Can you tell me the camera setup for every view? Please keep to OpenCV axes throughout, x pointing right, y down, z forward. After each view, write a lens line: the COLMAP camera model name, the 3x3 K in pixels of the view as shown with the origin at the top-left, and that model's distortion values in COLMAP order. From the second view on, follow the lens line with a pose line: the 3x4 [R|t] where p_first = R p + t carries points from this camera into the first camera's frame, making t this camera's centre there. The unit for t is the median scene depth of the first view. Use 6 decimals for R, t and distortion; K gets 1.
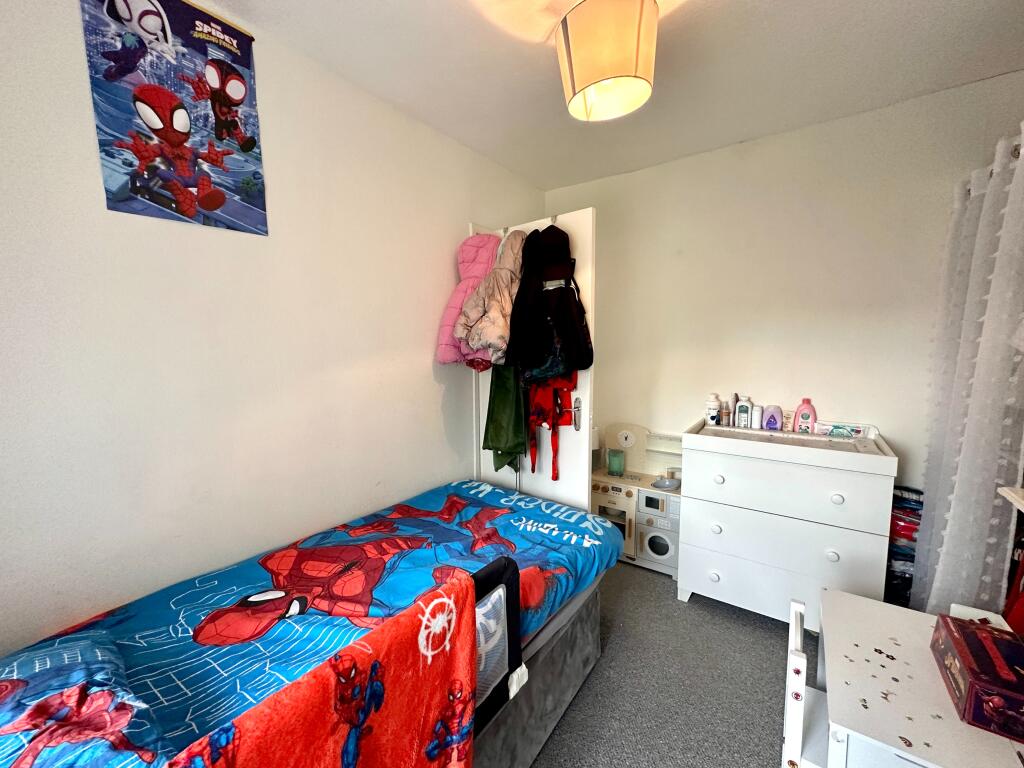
lens RADIAL K [[412.6, 0, 512.0], [0, 412.6, 384.0], [0, 0, 1]] dist [-0.000532, 0.000392]
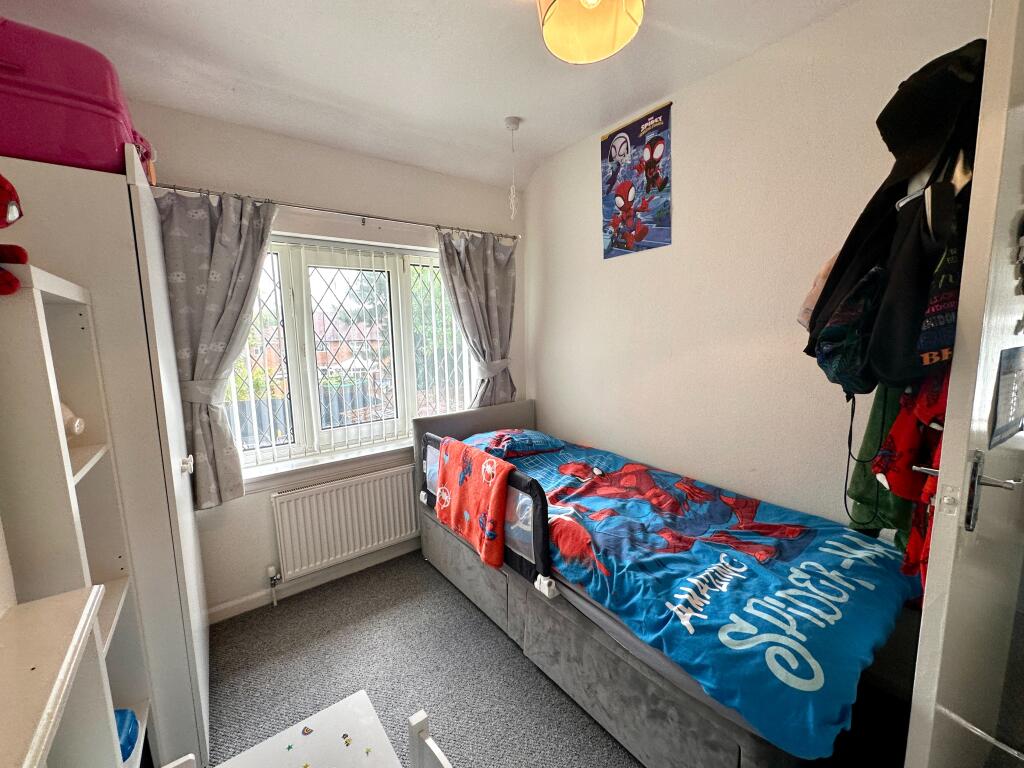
lens RADIAL K [[412.6, 0, 512.0], [0, 412.6, 384.0], [0, 0, 1]] dist [-0.000532, 0.000392]
pose [[-0.292642, 0.142080, -0.945608, 1.028552], [-0.075328, 0.982401, 0.170920, -0.107257], [0.953250, 0.121249, -0.276789, 1.030532]]
